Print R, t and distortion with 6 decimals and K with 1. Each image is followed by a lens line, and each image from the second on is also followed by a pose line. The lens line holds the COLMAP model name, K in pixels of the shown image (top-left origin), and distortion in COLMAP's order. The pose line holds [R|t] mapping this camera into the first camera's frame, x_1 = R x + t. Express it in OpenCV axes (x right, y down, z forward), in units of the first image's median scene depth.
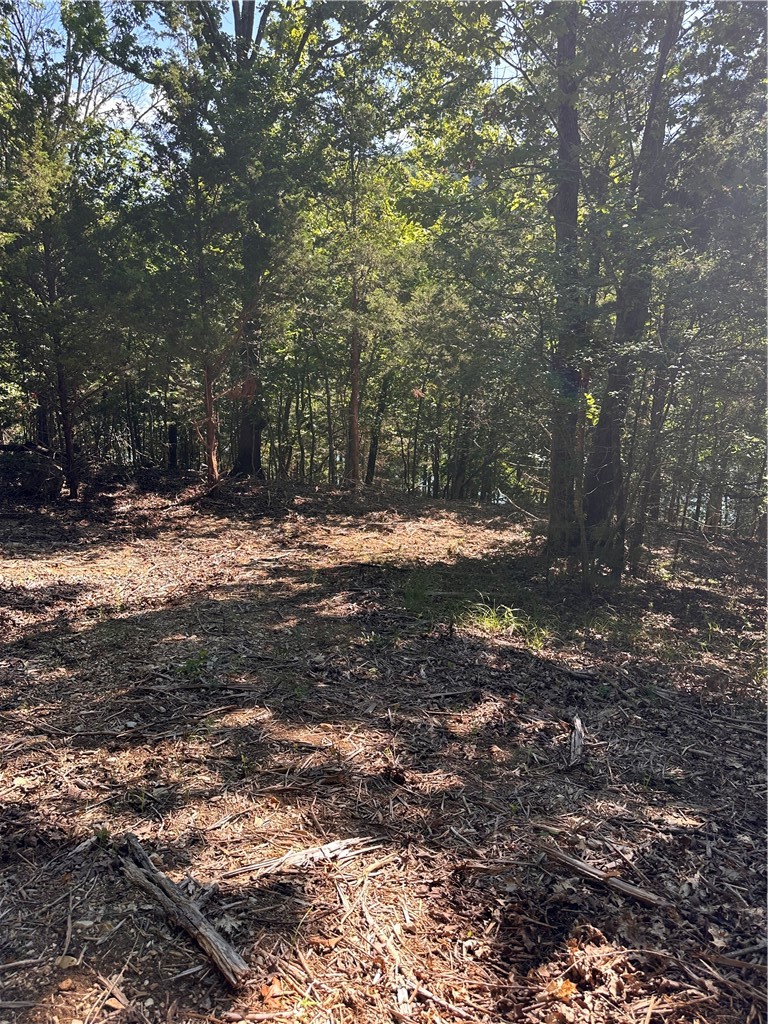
lens RADIAL K [[773.0, 0, 384.4], [0, 773.0, 513.0], [0, 0, 1]] dist [0.003645, 0.000807]
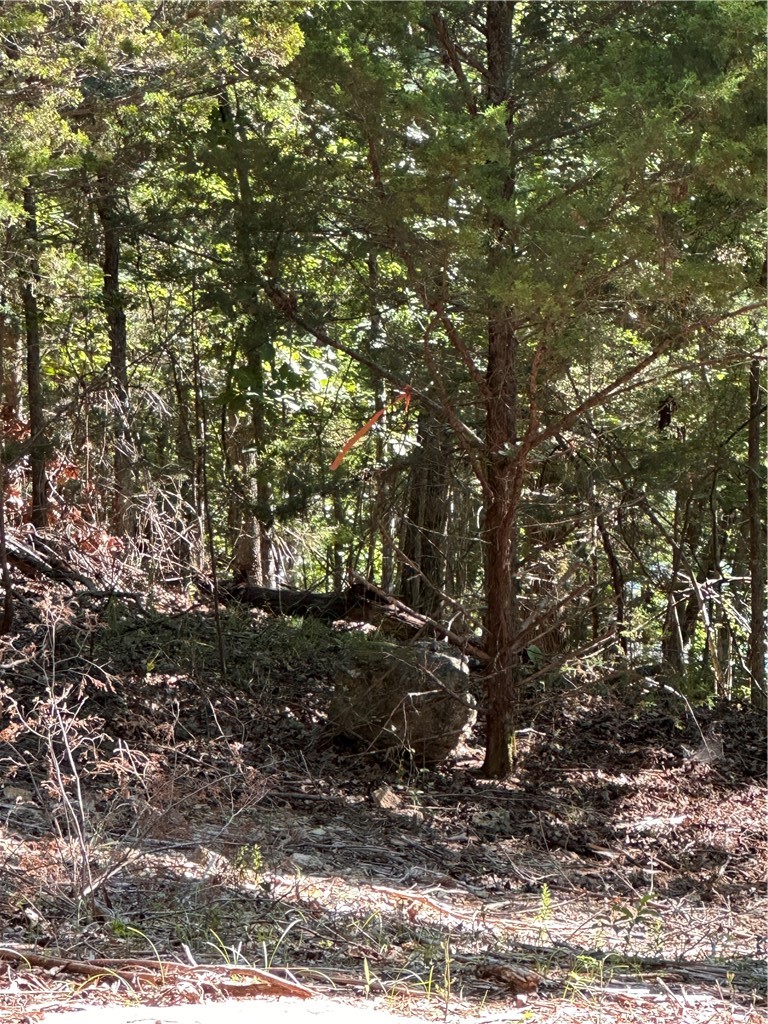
lens RADIAL K [[5490.9, 0, 384.0], [0, 5490.9, 511.8], [0, 0, 1]] dist [-0.008542, 0.000000]
pose [[0.910191, 0.053783, -0.410681, 0.362543], [-0.110778, 0.987022, -0.116255, 0.120178], [0.399099, 0.151308, 0.904337, -0.802206]]
